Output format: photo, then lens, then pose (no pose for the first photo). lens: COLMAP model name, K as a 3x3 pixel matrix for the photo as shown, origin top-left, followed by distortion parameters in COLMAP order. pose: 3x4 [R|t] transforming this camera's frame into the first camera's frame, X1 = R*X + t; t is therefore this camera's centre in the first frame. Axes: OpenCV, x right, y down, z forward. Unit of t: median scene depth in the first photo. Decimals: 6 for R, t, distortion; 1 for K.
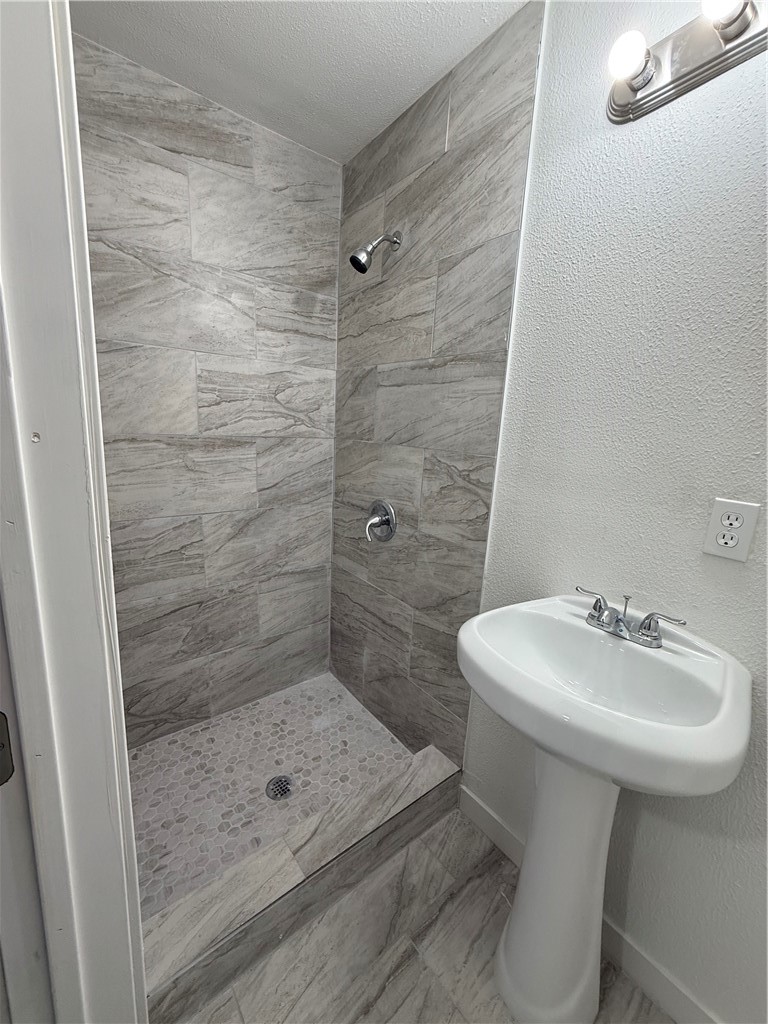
lens RADIAL K [[410.4, 0, 385.3], [0, 410.4, 509.1], [0, 0, 1]] dist [-0.000117, 0.000039]
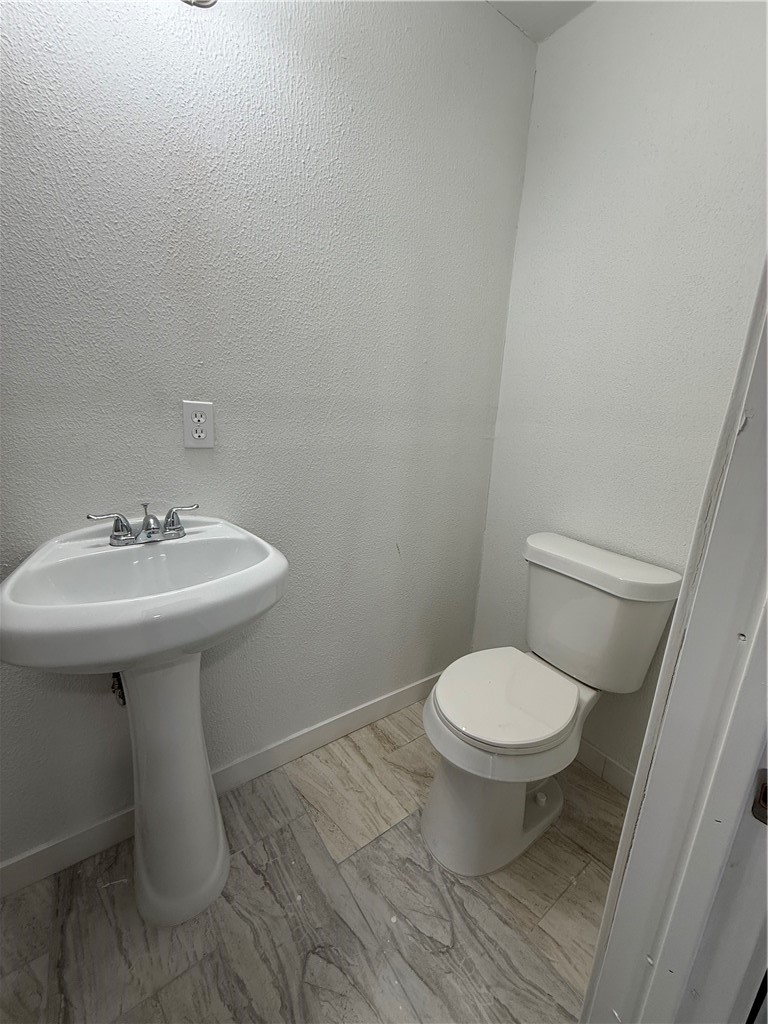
lens RADIAL K [[410.4, 0, 385.3], [0, 410.4, 509.1], [0, 0, 1]] dist [-0.000117, 0.000039]
pose [[0.039035, -0.291811, 0.955679, -0.397087], [0.140578, 0.948500, 0.283877, 0.015365], [-0.989300, 0.123266, 0.078047, 0.325847]]
